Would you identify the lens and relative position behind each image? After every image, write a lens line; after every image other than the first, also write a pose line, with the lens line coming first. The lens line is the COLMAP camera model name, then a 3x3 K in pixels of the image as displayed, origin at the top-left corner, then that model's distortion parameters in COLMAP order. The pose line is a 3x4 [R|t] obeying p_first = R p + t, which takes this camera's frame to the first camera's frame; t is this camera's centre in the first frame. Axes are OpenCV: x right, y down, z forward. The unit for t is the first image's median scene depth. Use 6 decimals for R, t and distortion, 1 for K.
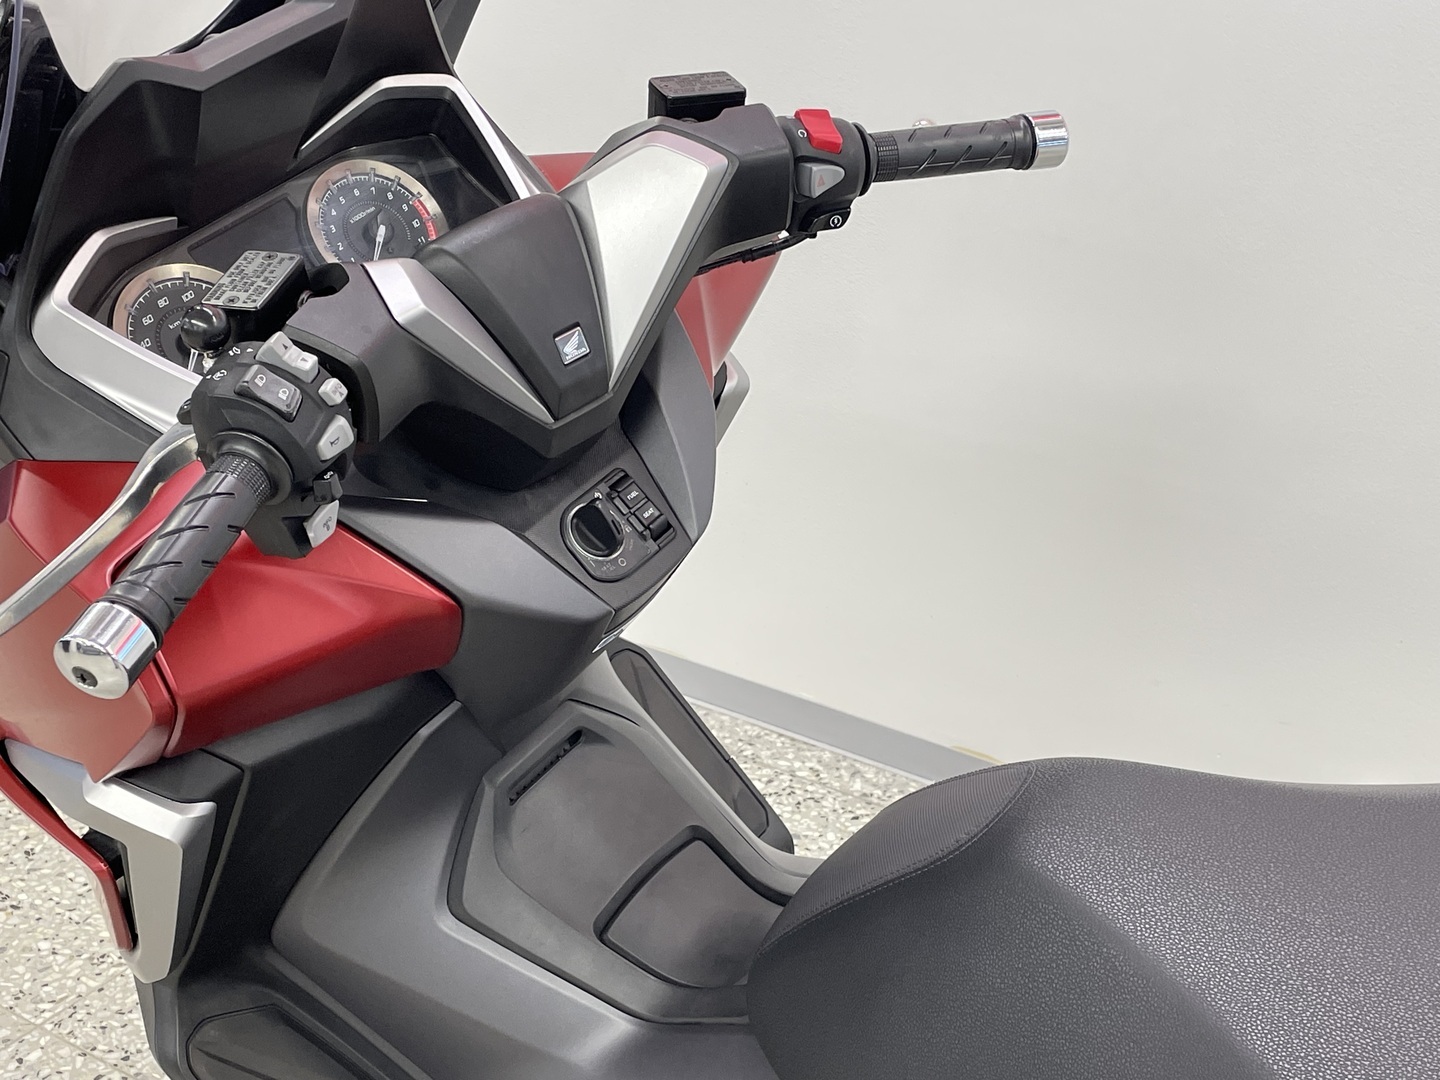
lens RADIAL K [[1997.1, 0, 718.5], [0, 1997.1, 535.8], [0, 0, 1]] dist [0.064399, 0.000000]
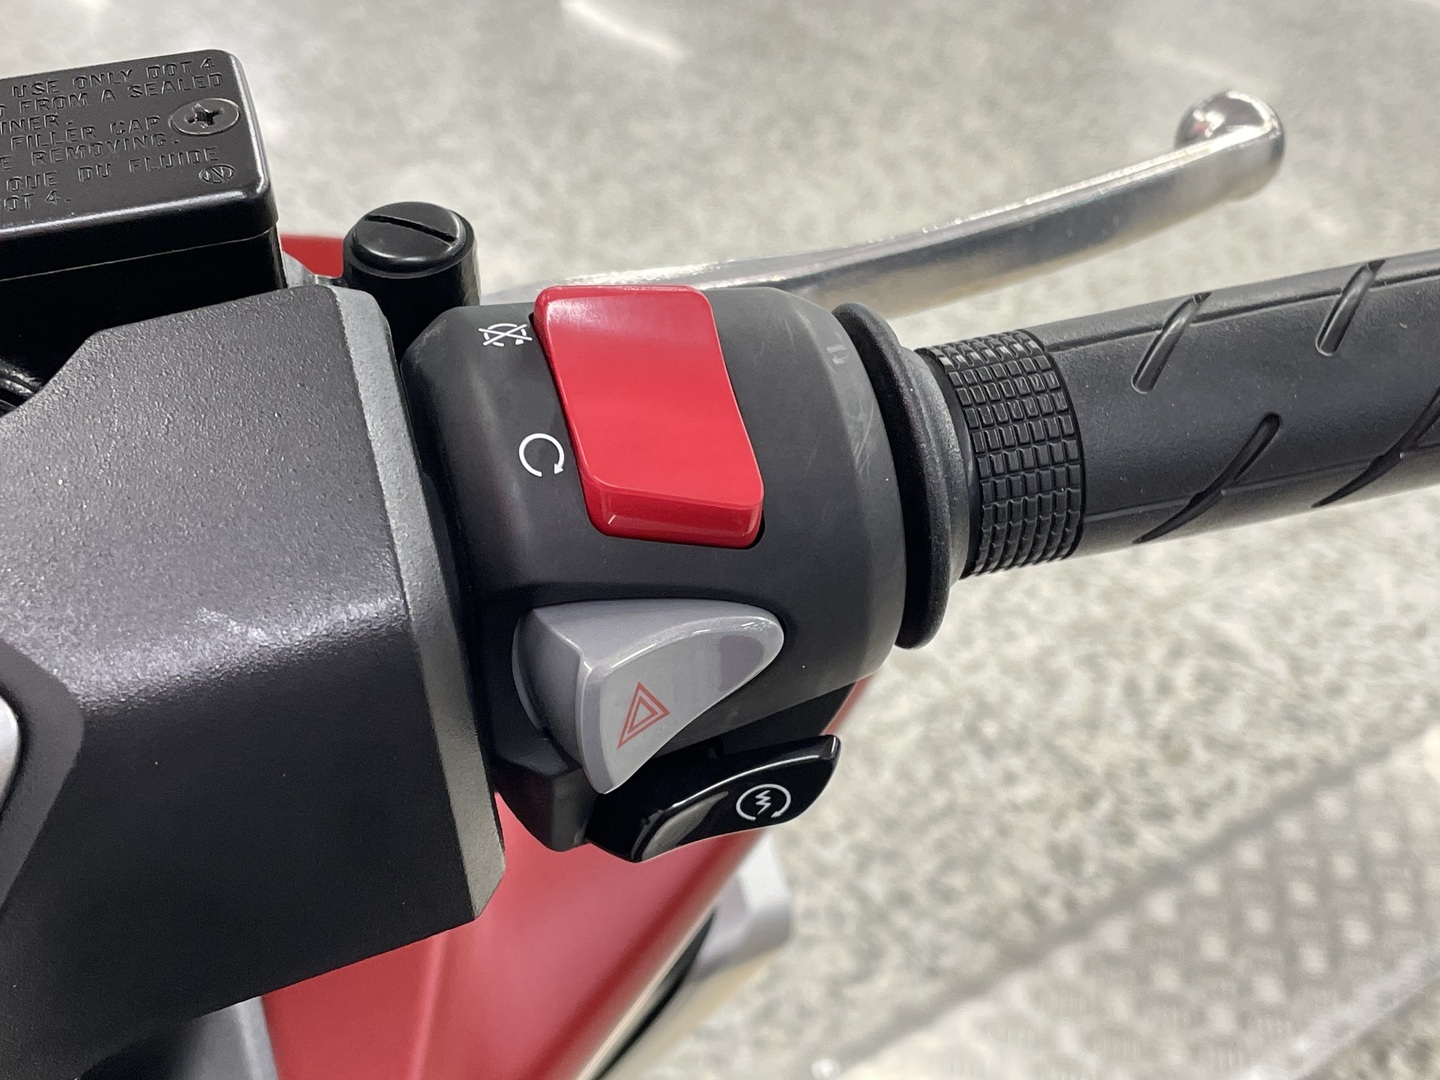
lens RADIAL K [[1997.1, 0, 735.1], [0, 1997.1, 548.0], [0, 0, 1]] dist [0.064399, 0.000000]
pose [[0.992496, 0.019252, -0.120751, 0.084455], [0.003989, 0.981904, 0.189339, -0.234016], [0.122211, -0.188400, 0.974459, 0.843829]]
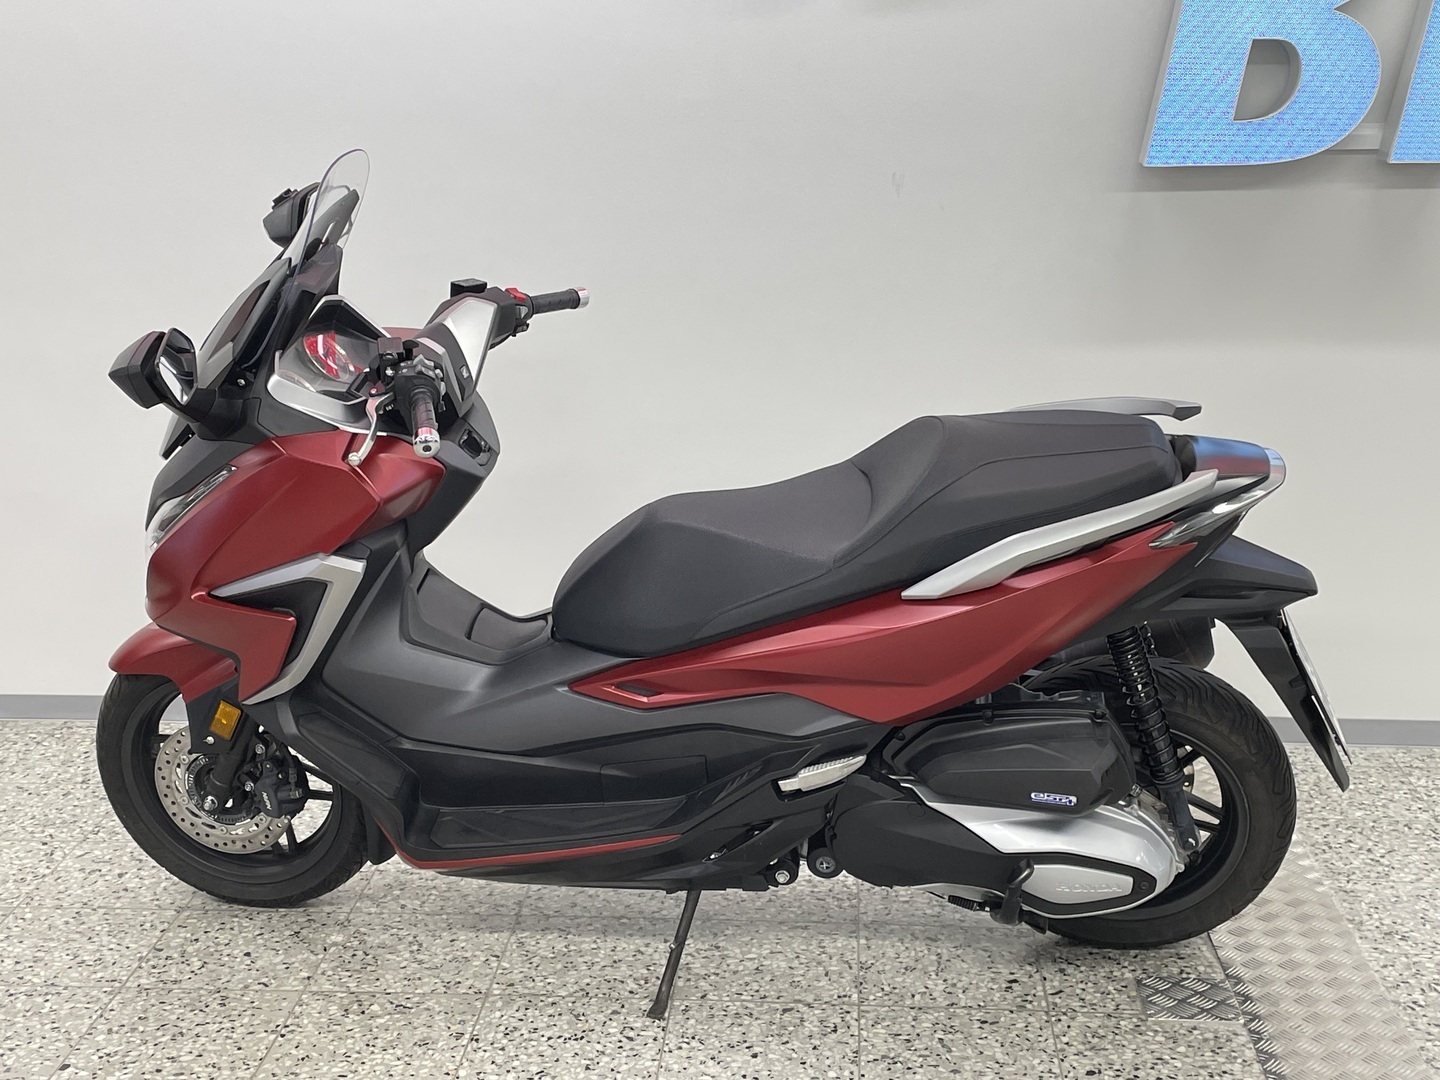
lens RADIAL K [[1997.1, 0, 714.9], [0, 1997.1, 534.6], [0, 0, 1]] dist [0.064399, 0.000000]
pose [[0.867962, -0.132894, 0.478520, -1.075291], [0.217881, 0.967750, -0.126440, 0.519137], [-0.446285, 0.214006, 0.868926, -1.415736]]
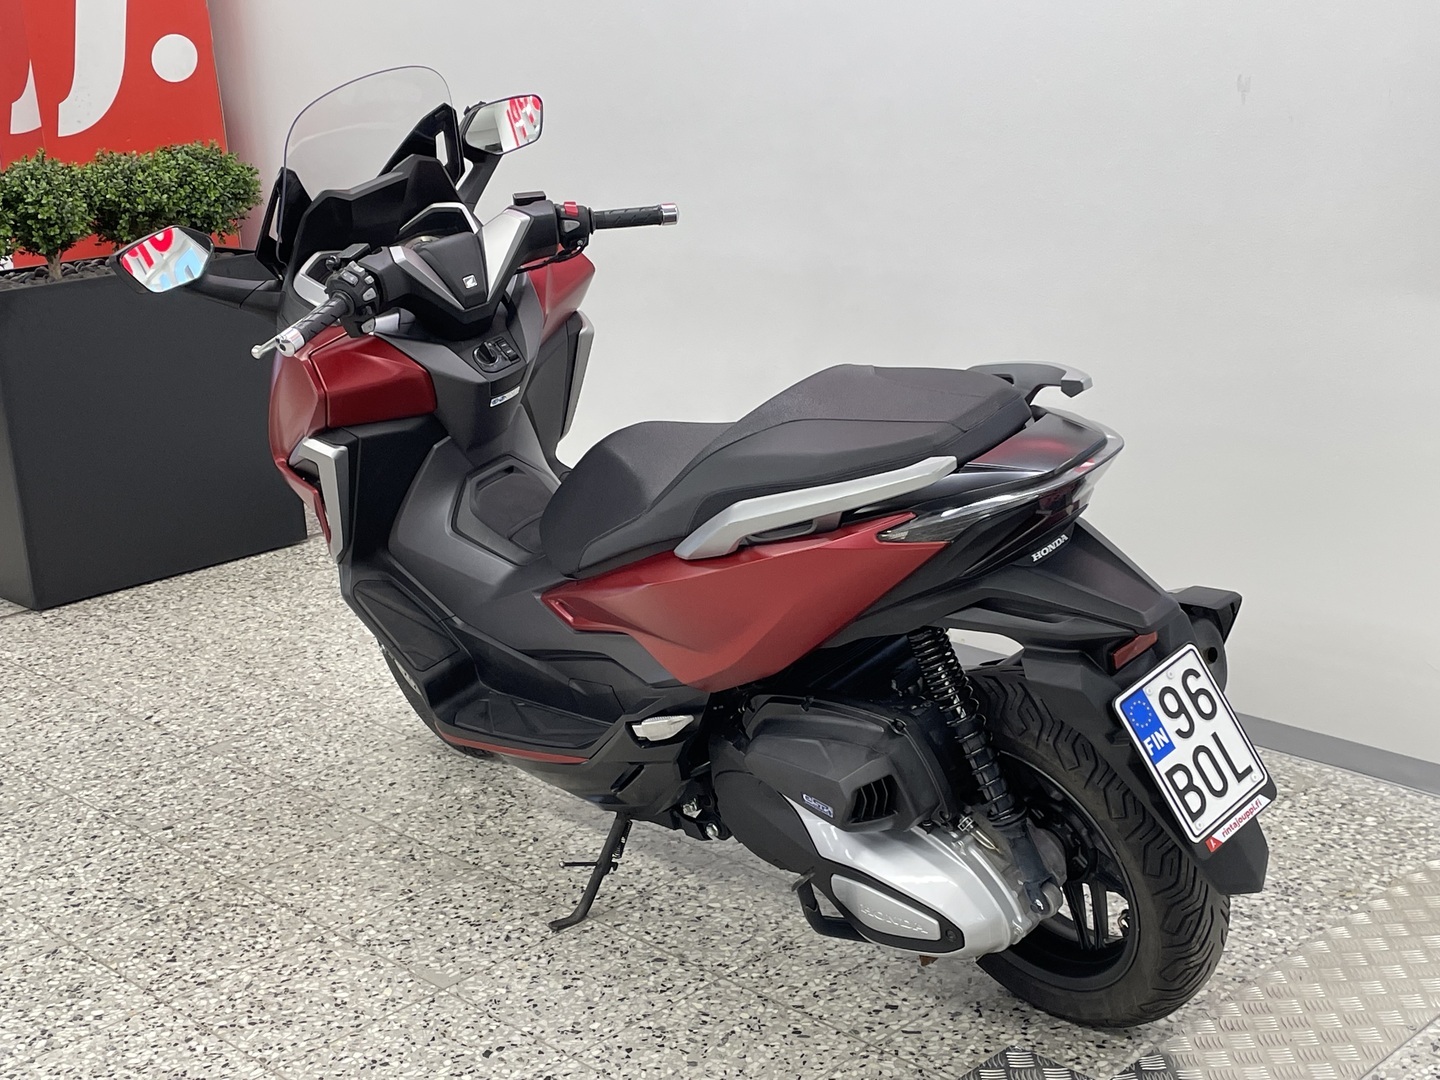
lens RADIAL K [[1997.1, 0, 716.7], [0, 1997.1, 543.6], [0, 0, 1]] dist [0.064399, 0.000000]
pose [[0.976907, -0.006750, -0.213560, 0.848692], [-0.022707, 0.990561, -0.135180, 0.630977], [0.212457, 0.136907, 0.967532, -1.576814]]
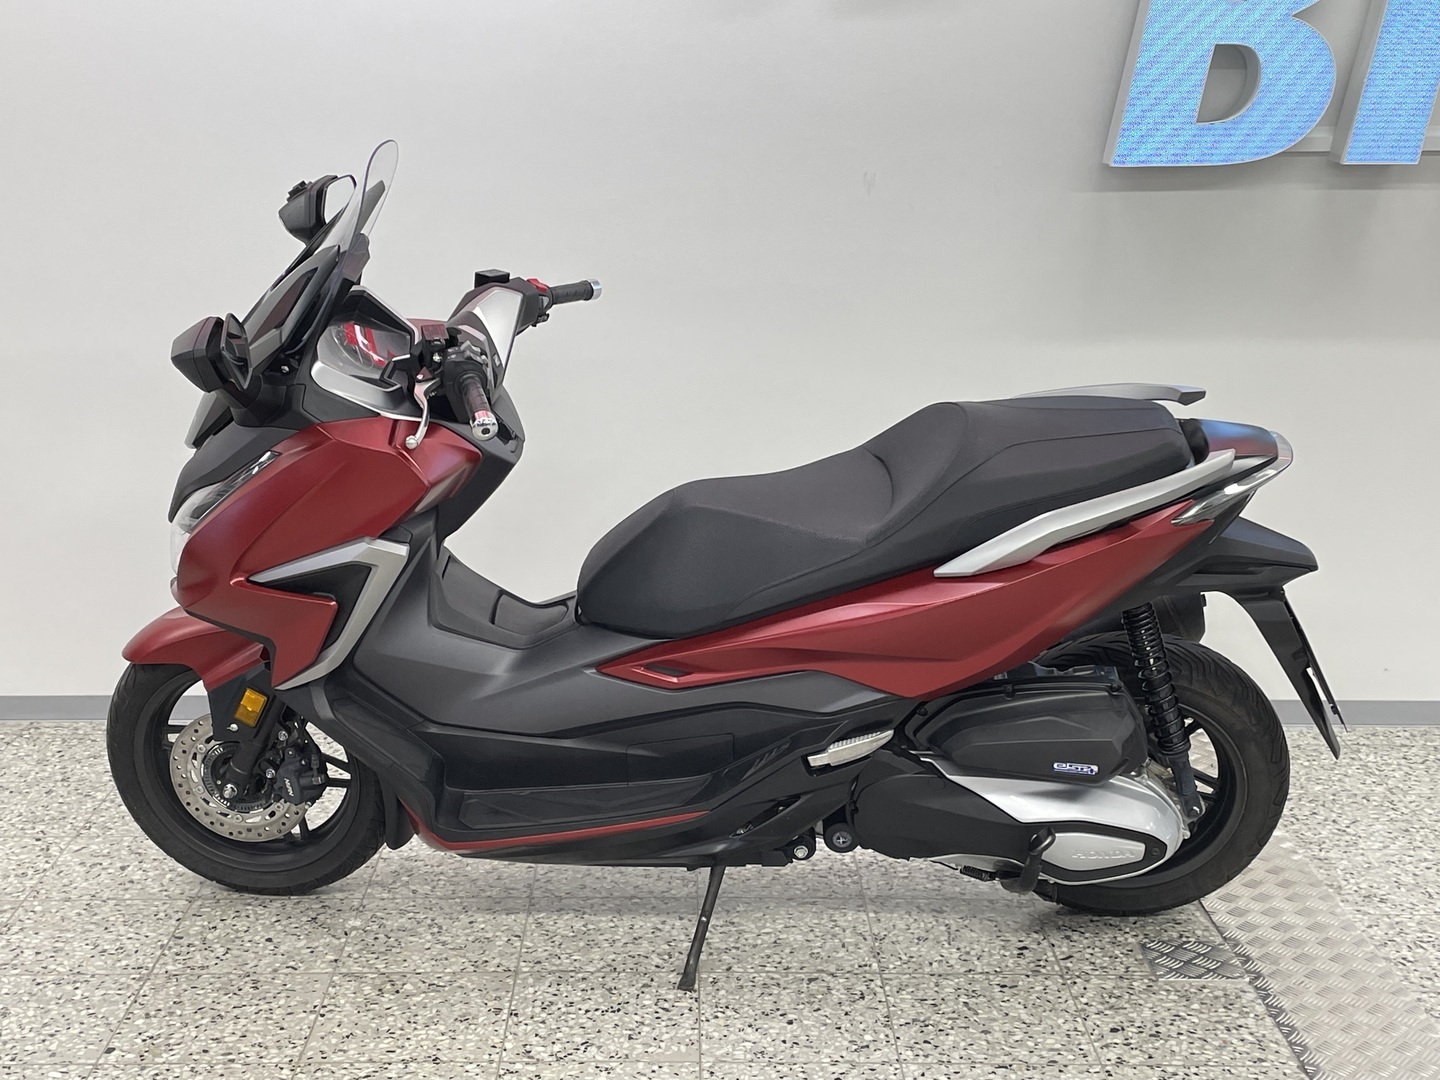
lens RADIAL K [[1997.1, 0, 689.3], [0, 1997.1, 559.6], [0, 0, 1]] dist [0.064399, 0.000000]
pose [[0.830327, -0.141881, 0.538913, -1.340931], [0.234700, 0.966132, -0.107257, 0.513551], [-0.505444, 0.215541, 0.835505, -1.337430]]
